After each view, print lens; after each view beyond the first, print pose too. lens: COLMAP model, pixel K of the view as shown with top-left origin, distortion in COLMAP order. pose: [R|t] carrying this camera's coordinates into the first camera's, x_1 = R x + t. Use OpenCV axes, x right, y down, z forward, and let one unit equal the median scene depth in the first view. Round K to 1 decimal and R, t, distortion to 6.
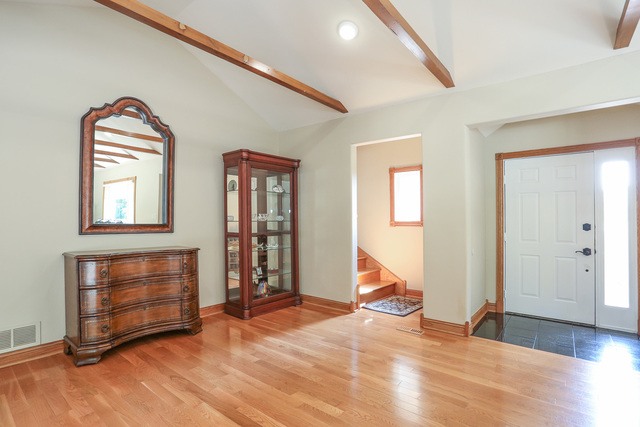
lens RADIAL K [[311.1, 0, 320.6], [0, 311.1, 217.0], [0, 0, 1]] dist [-0.023779, 0.005906]
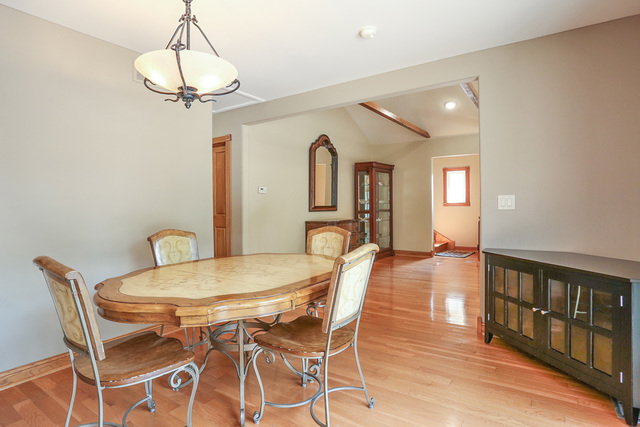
lens RADIAL K [[311.1, 0, 318.7], [0, 311.1, 215.5], [0, 0, 1]] dist [-0.023779, 0.005906]
pose [[0.999402, -0.008676, 0.033464, -0.545444], [0.006846, 0.998496, 0.054396, -0.015900], [-0.033886, -0.054135, 0.997959, -0.632035]]
